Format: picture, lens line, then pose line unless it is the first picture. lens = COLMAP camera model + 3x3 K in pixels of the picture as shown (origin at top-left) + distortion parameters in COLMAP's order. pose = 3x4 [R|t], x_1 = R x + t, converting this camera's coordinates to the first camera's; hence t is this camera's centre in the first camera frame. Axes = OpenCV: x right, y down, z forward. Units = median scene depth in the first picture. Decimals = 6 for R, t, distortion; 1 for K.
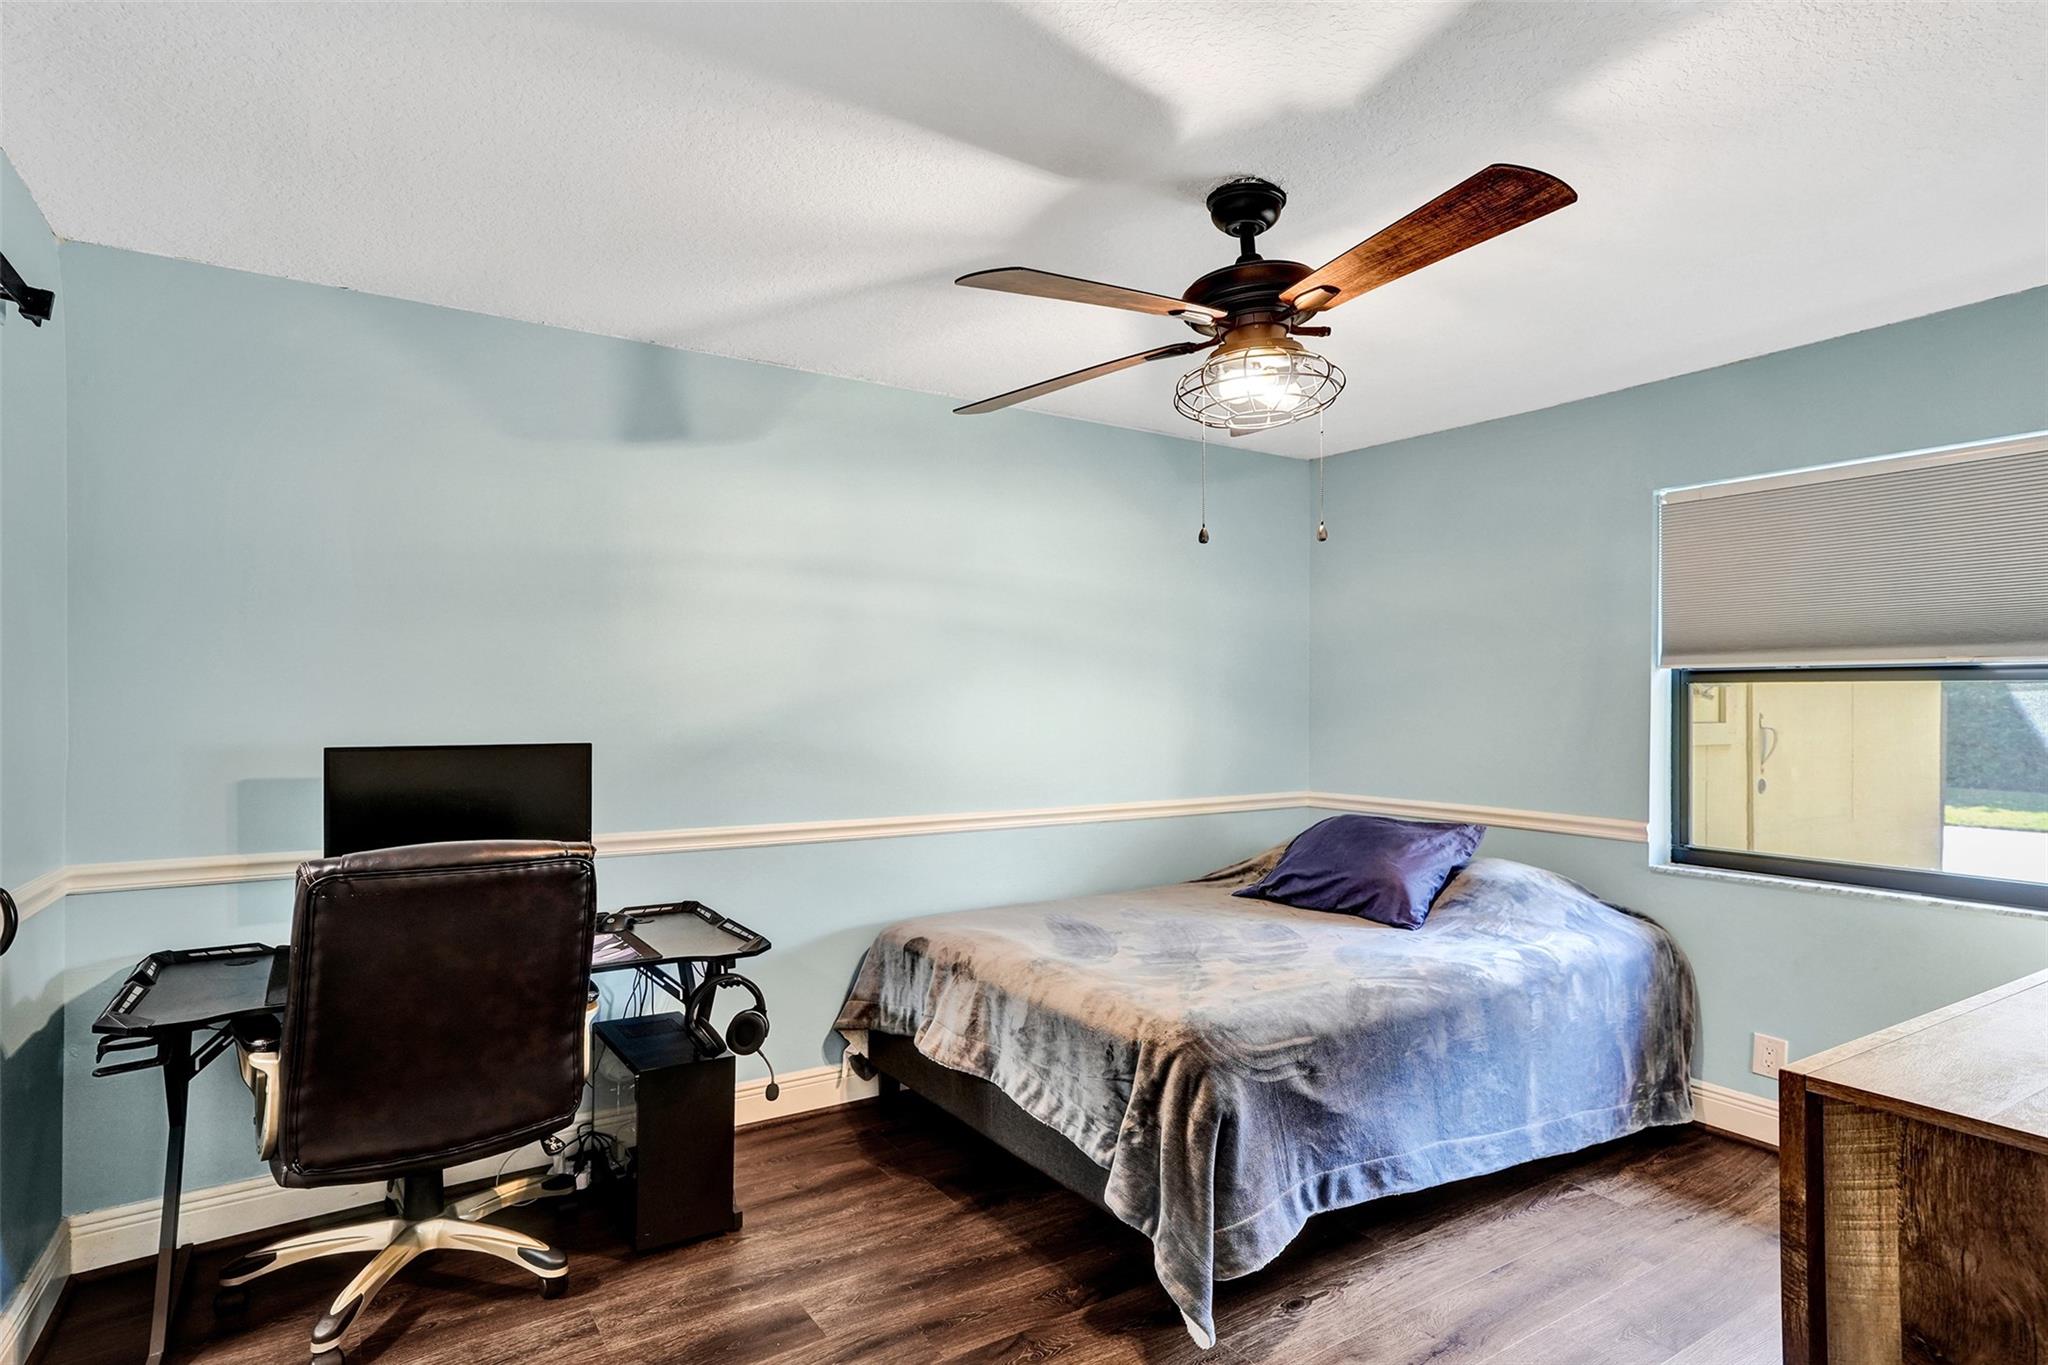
lens RADIAL K [[1093.5, 0, 1024.6], [0, 1093.5, 674.4], [0, 0, 1]] dist [-0.058742, 0.000556]
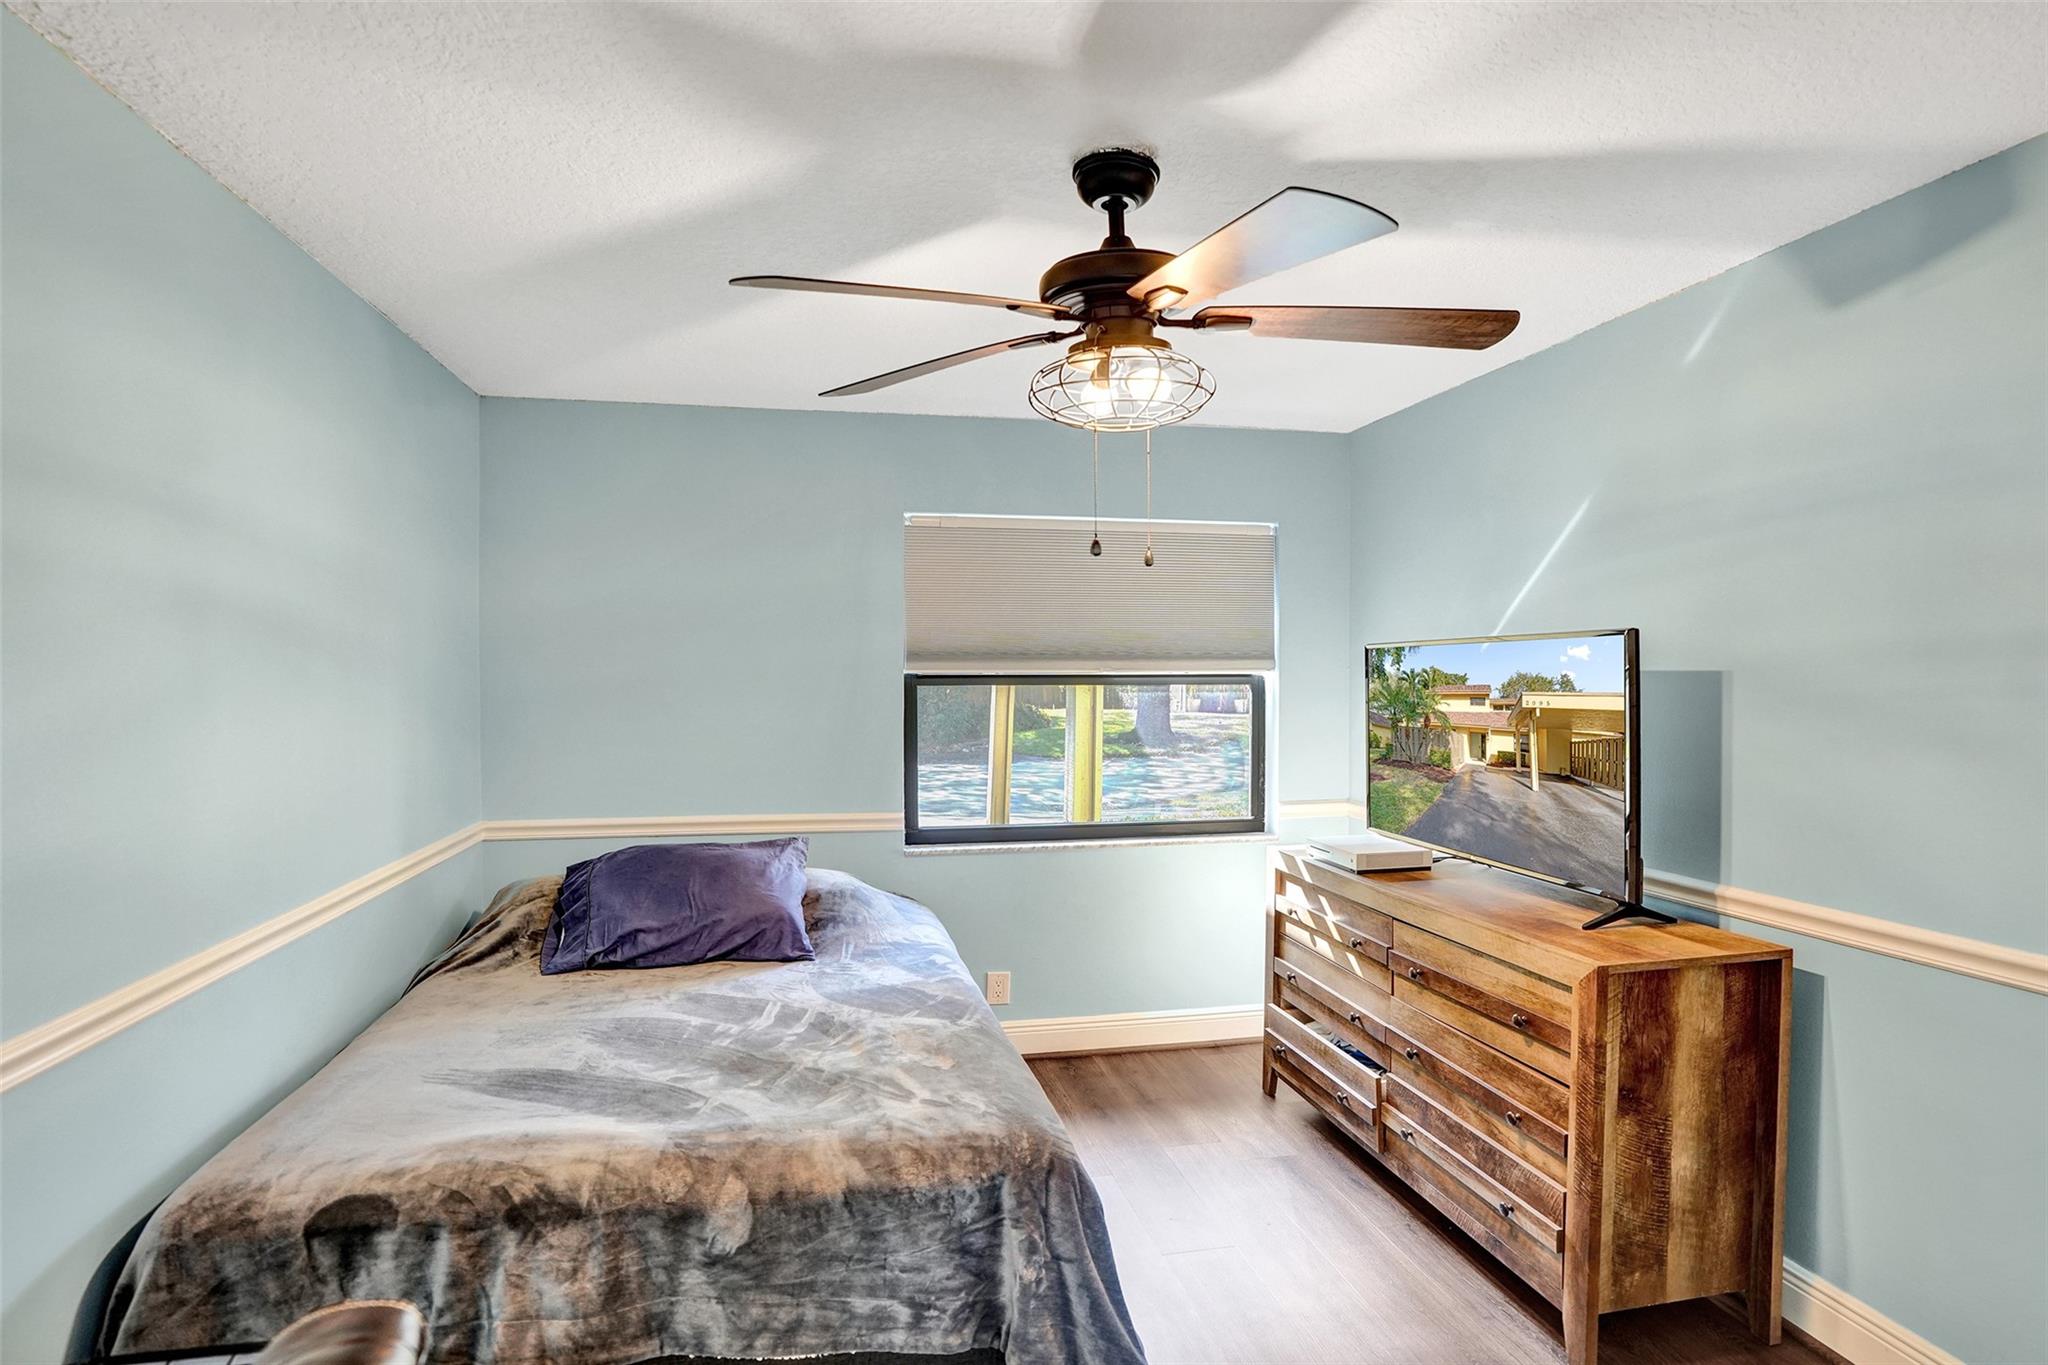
lens RADIAL K [[1081.8, 0, 1019.0], [0, 1081.8, 673.6], [0, 0, 1]] dist [-0.125405, 0.066682]
pose [[0.366892, -0.009203, 0.930218, -0.494942], [-0.018094, 0.999691, 0.017026, -0.032484], [-0.930088, -0.023078, 0.366612, 0.586358]]
